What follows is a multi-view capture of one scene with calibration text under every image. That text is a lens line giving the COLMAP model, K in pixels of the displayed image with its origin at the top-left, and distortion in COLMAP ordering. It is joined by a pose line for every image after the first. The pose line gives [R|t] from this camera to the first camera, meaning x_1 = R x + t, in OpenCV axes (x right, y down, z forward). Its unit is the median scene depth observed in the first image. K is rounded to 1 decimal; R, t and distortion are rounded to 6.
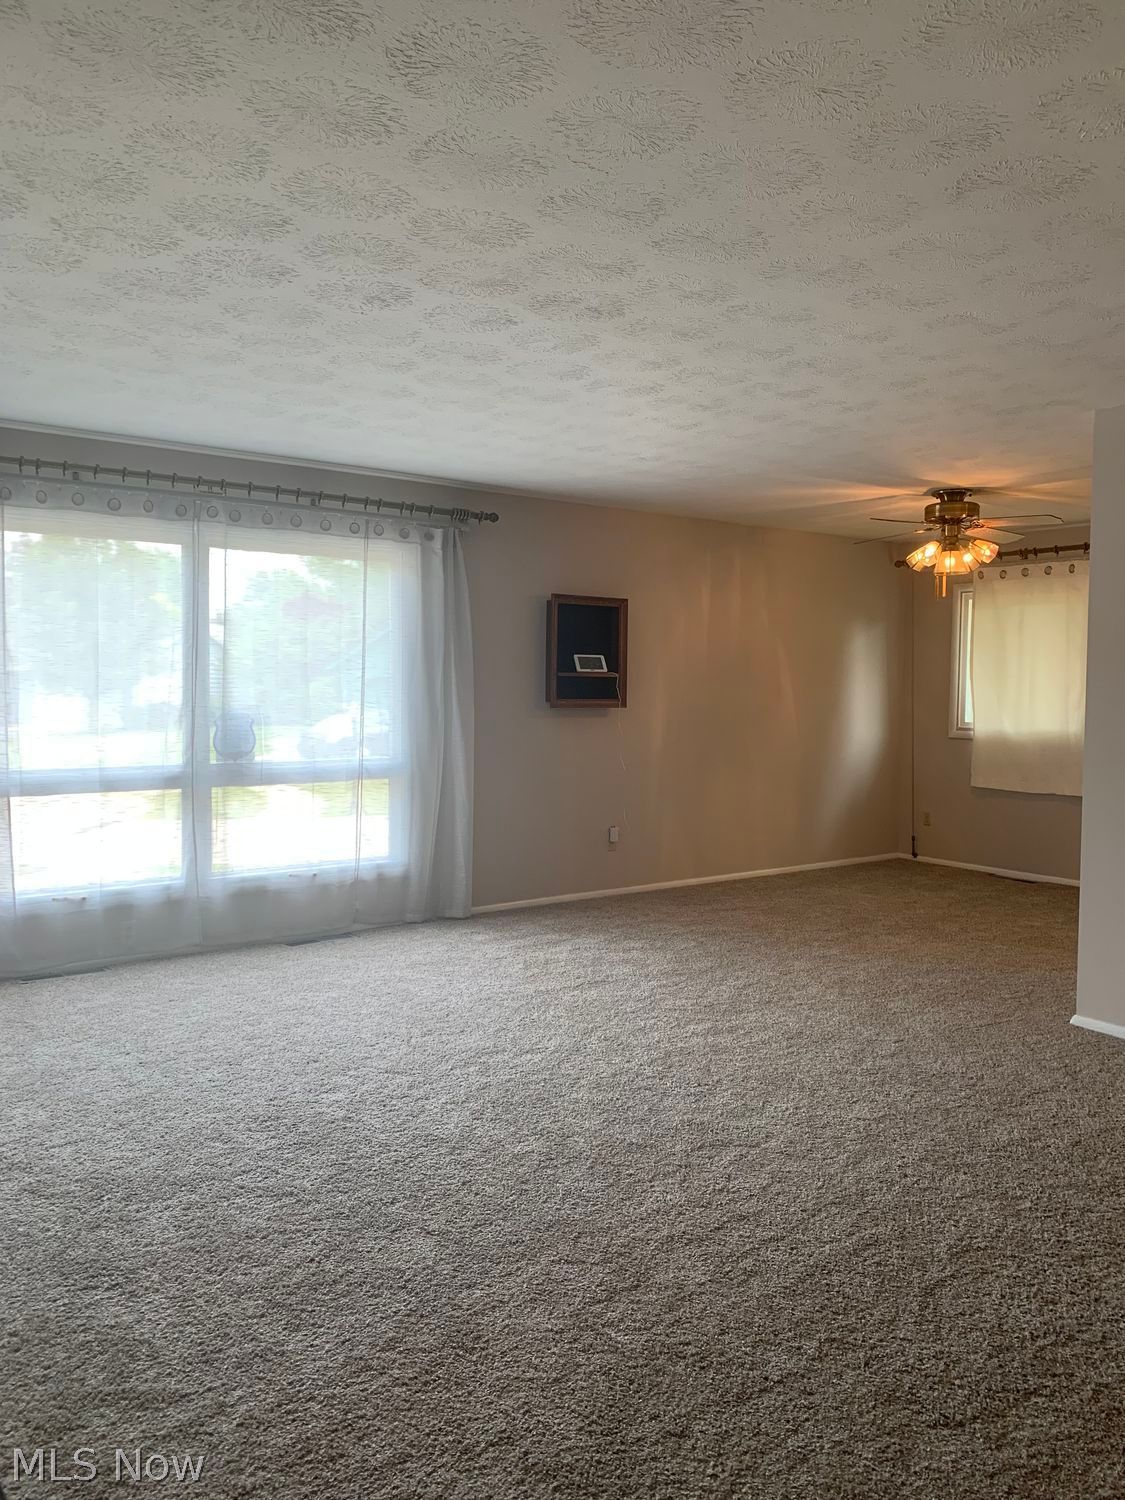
lens RADIAL K [[1145.8, 0, 562.5], [0, 1145.8, 750.0], [0, 0, 1]] dist [0.203155, -0.000570]
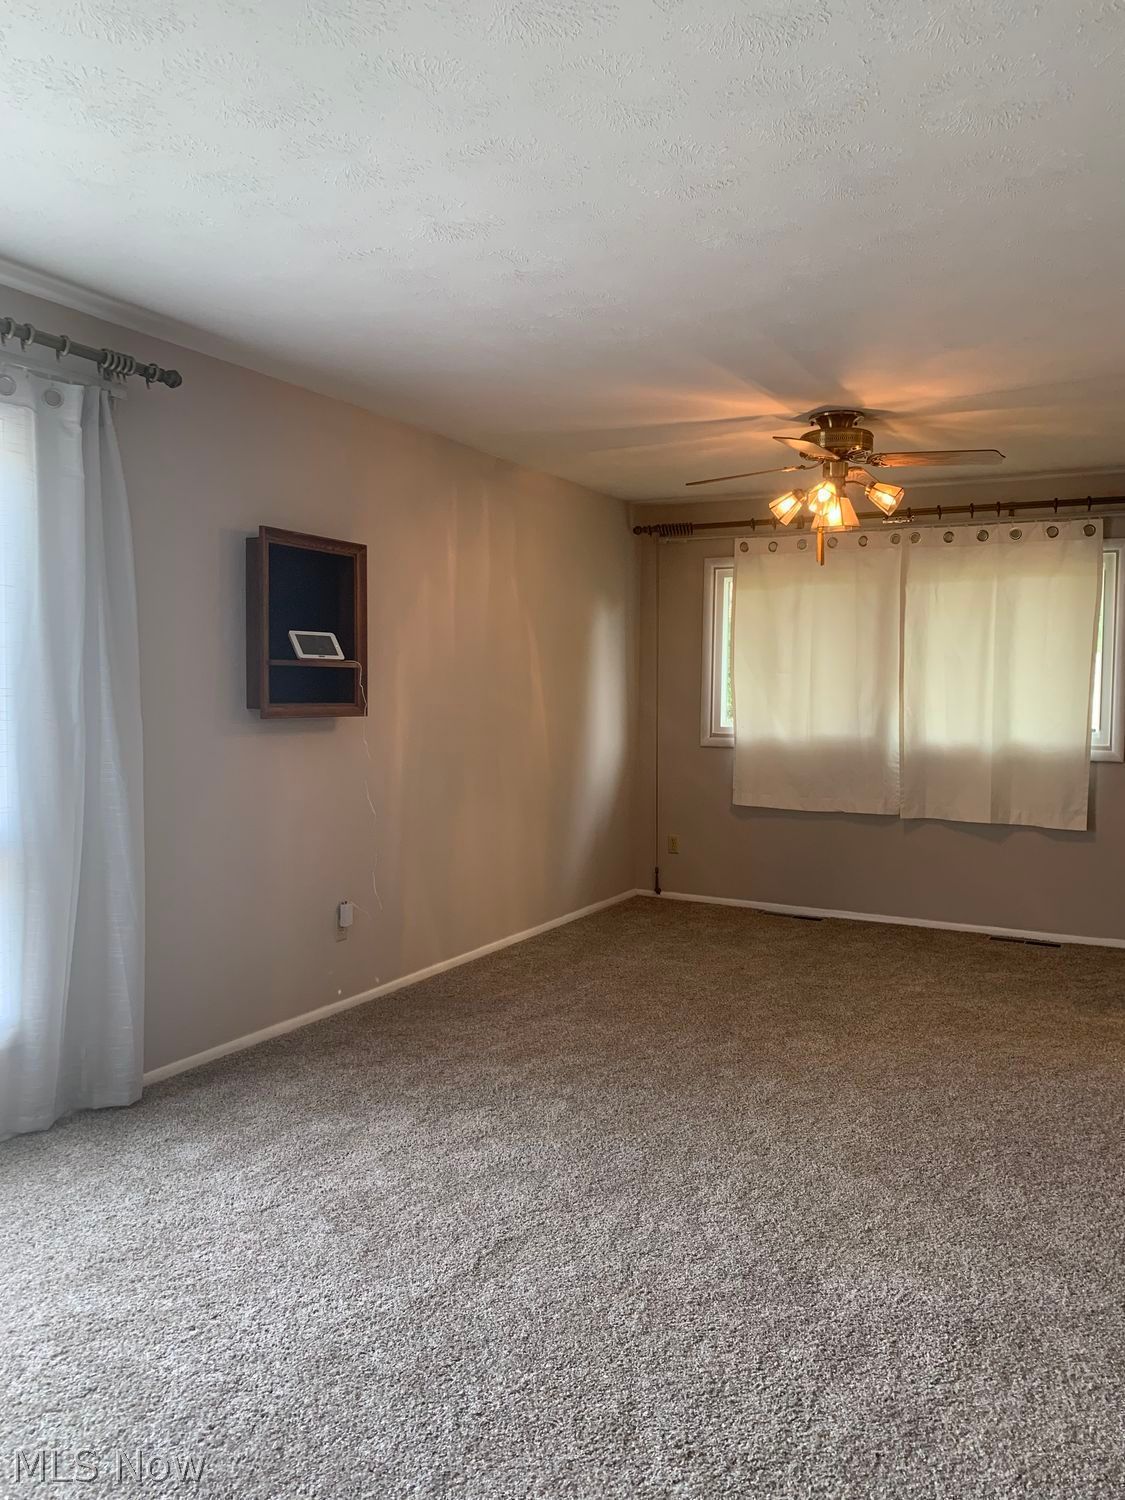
lens RADIAL K [[1143.3, 0, 562.5], [0, 1143.3, 750.0], [0, 0, 1]] dist [0.004135, -0.004344]
pose [[0.905961, -0.031749, 0.422169, -0.117156], [0.032539, 0.999456, 0.005335, -0.018520], [-0.422109, 0.008904, 0.906502, 0.390460]]
